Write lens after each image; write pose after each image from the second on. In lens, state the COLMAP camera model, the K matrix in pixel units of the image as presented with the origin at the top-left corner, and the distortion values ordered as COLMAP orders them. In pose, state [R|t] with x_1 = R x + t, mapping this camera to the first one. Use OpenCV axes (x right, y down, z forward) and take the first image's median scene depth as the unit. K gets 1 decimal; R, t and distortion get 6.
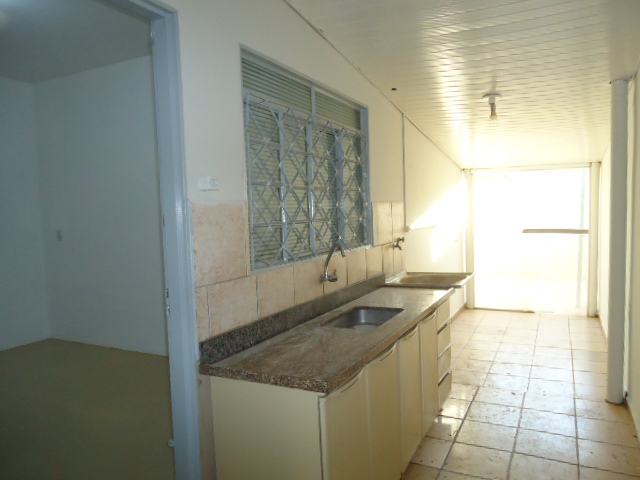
lens RADIAL K [[479.3, 0, 320.0], [0, 479.3, 240.0], [0, 0, 1]] dist [-0.000744, 0.003150]
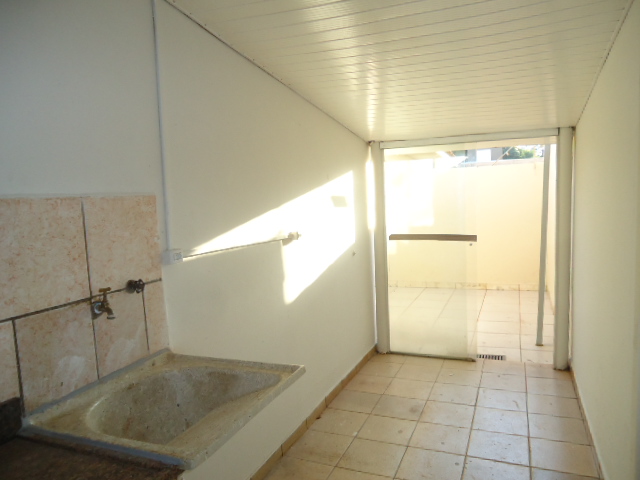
lens RADIAL K [[479.3, 0, 320.0], [0, 479.3, 240.0], [0, 0, 1]] dist [-0.000744, 0.003150]
pose [[0.996329, -0.012460, 0.084691, 0.177147], [0.011207, 0.999821, 0.015246, -0.025330], [-0.084866, -0.014241, 0.996291, 0.357473]]
